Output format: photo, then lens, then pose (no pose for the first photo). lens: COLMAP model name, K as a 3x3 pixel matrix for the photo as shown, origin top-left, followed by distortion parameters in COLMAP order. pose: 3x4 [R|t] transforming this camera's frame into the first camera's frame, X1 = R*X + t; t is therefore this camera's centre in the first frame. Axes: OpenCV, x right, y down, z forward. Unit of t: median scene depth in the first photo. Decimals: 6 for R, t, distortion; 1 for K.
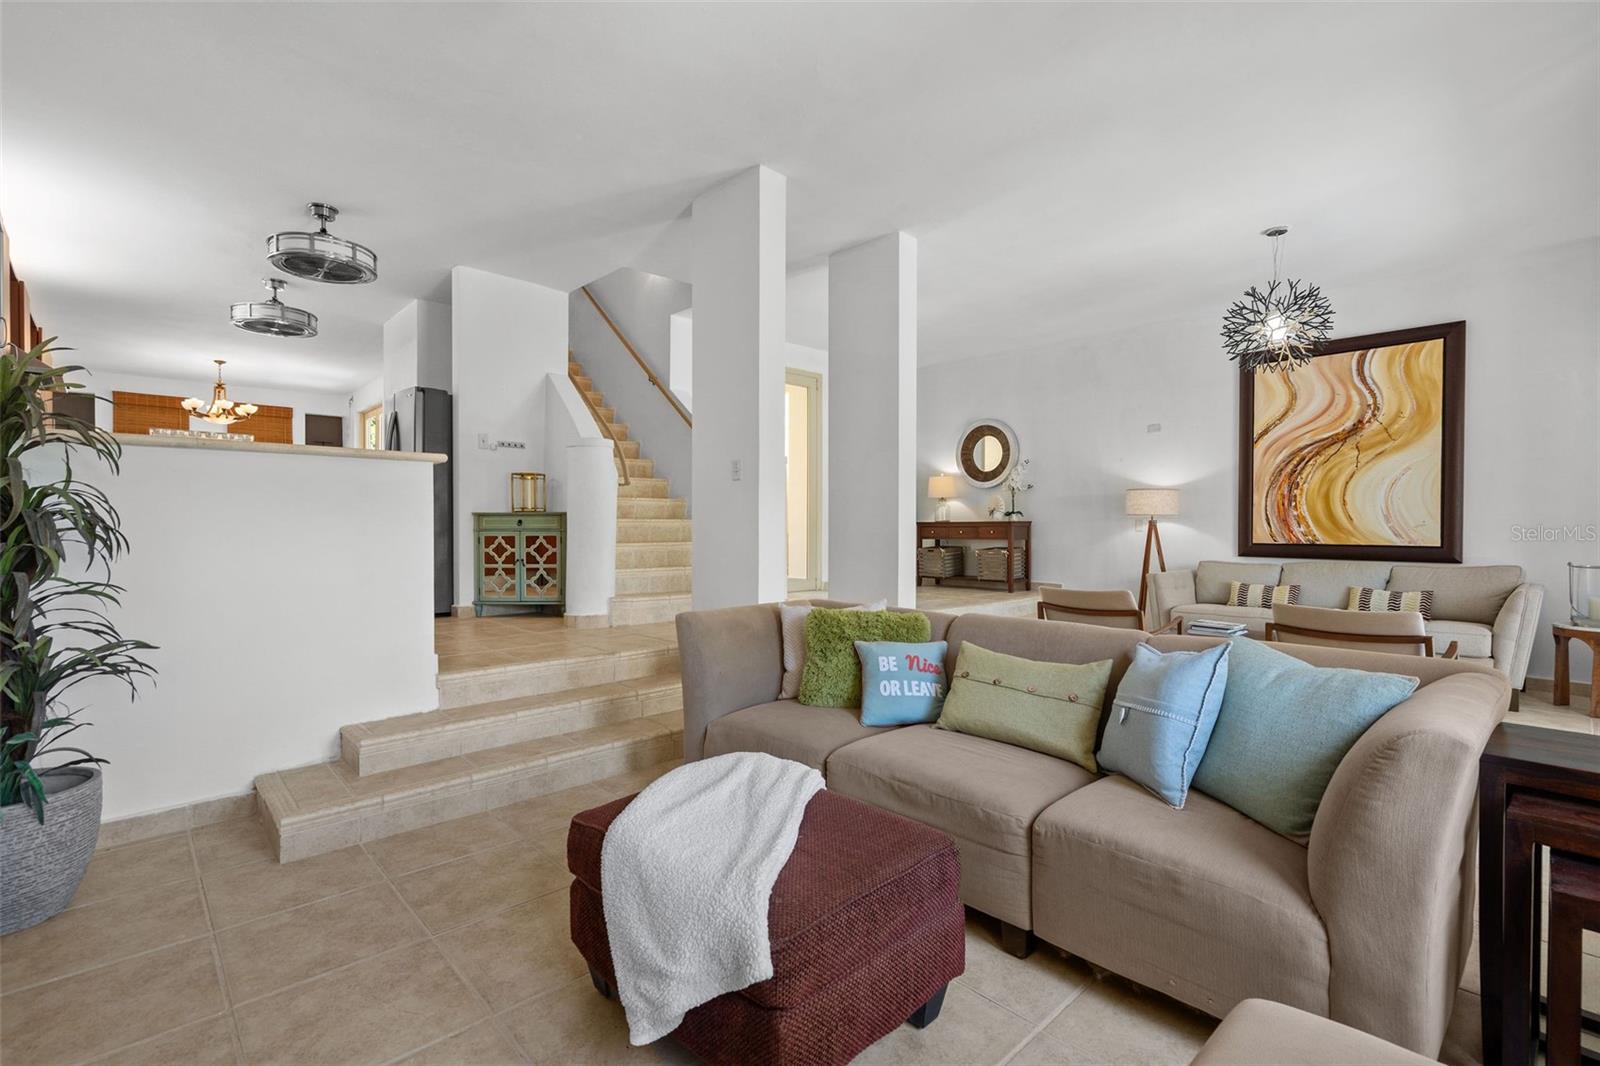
lens RADIAL K [[729.7, 0, 797.0], [0, 729.7, 527.0], [0, 0, 1]] dist [0.001530, 0.000140]
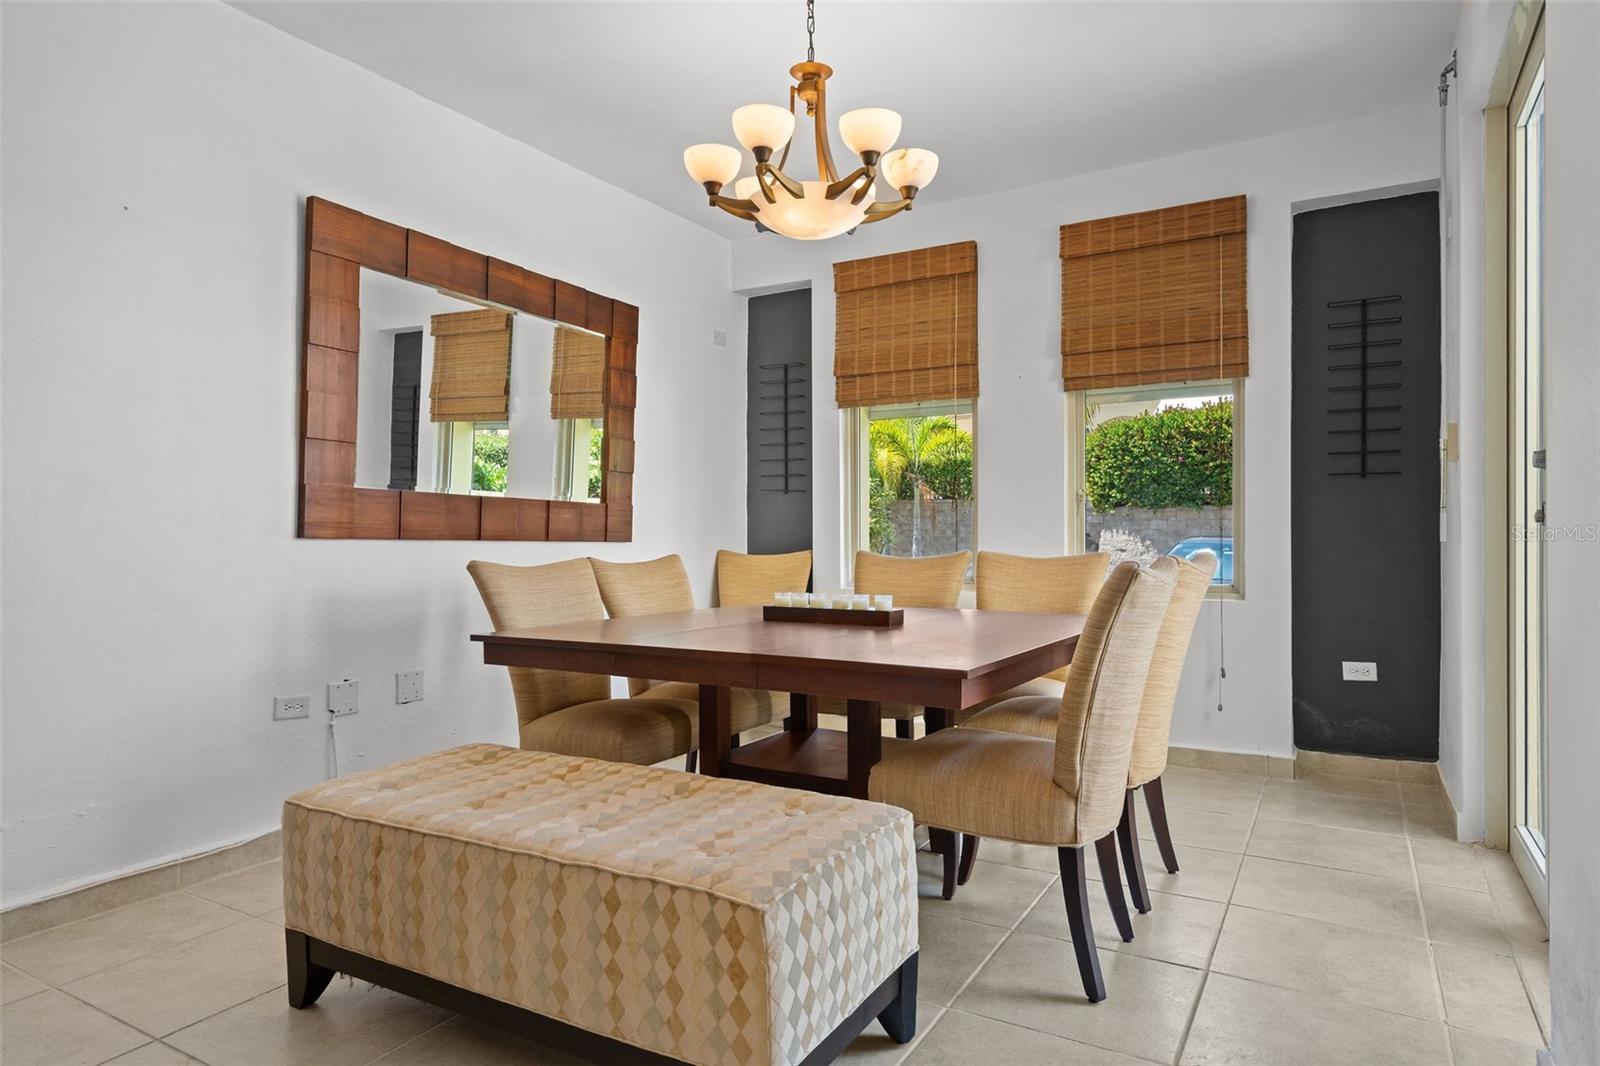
lens RADIAL K [[928.7, 0, 800.0], [0, 928.7, 533.0], [0, 0, 1]] dist [0.001683, 0.001062]
pose [[0.277400, -0.006324, -0.960734, -0.655271], [-0.000457, 0.999977, -0.006715, -0.050725], [0.960754, 0.002302, 0.277391, 1.219783]]
